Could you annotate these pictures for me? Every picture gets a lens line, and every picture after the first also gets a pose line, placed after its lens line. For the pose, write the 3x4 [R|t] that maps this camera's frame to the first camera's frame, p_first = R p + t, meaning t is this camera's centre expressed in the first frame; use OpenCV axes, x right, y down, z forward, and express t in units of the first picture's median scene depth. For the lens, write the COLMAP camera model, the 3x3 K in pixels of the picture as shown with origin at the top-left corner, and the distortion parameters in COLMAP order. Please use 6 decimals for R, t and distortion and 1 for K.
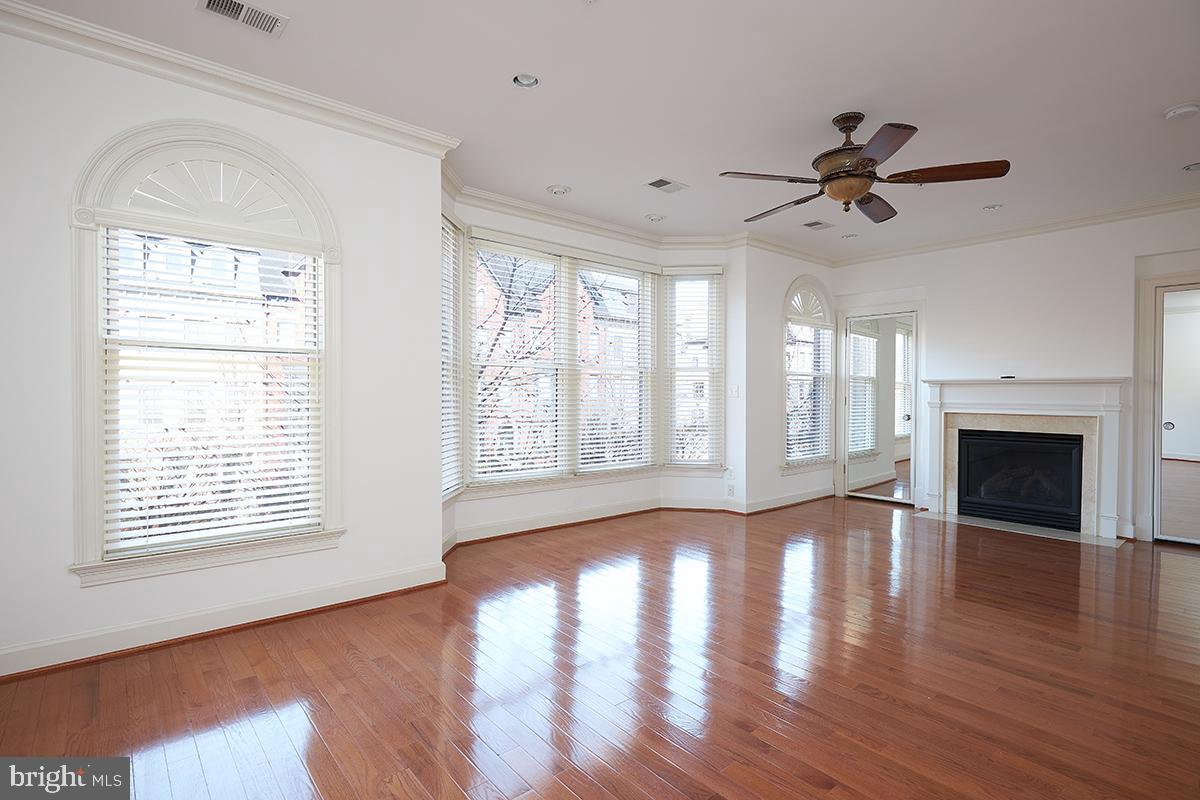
lens RADIAL K [[582.8, 0, 598.8], [0, 582.8, 397.9], [0, 0, 1]] dist [0.002054, 0.000053]
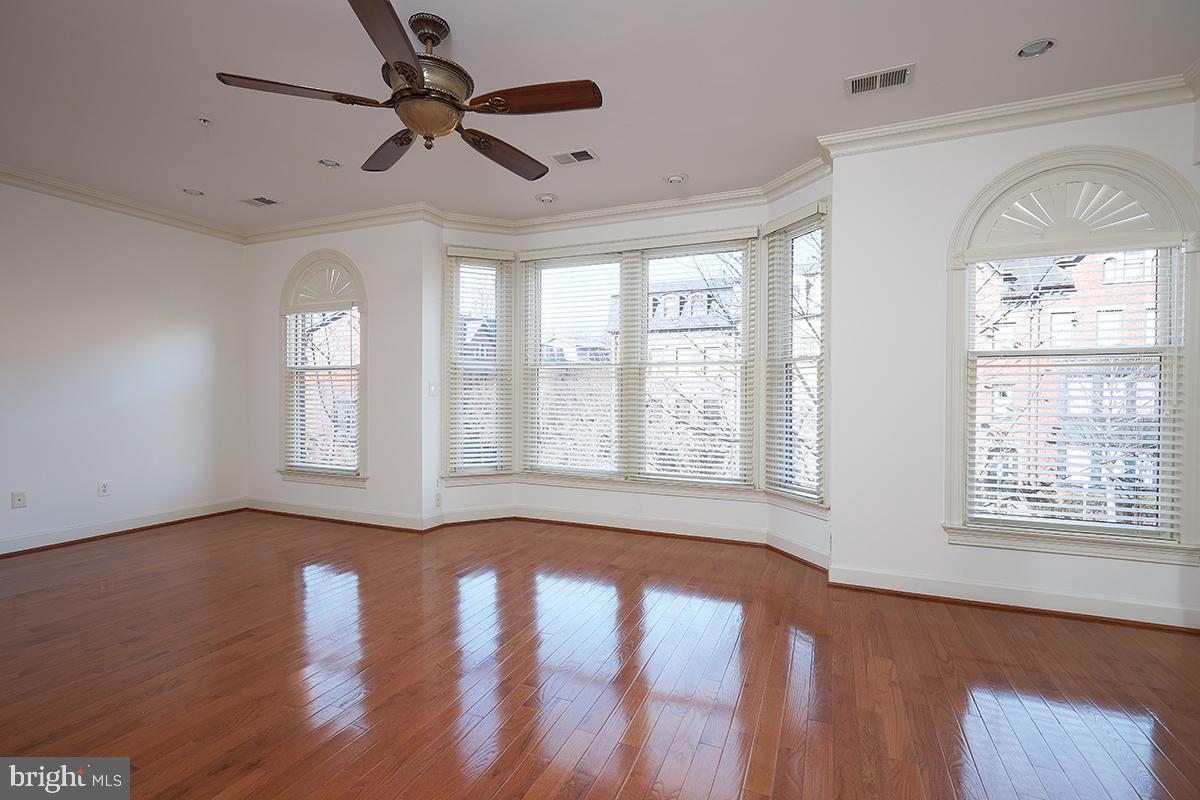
lens RADIAL K [[552.5, 0, 597.1], [0, 552.5, 396.1], [0, 0, 1]] dist [-0.006688, -0.001112]
pose [[0.446165, 0.009226, -0.894903, 0.789830], [-0.004877, 0.999957, 0.007877, -0.008860], [0.894937, 0.000850, 0.446191, 0.588067]]
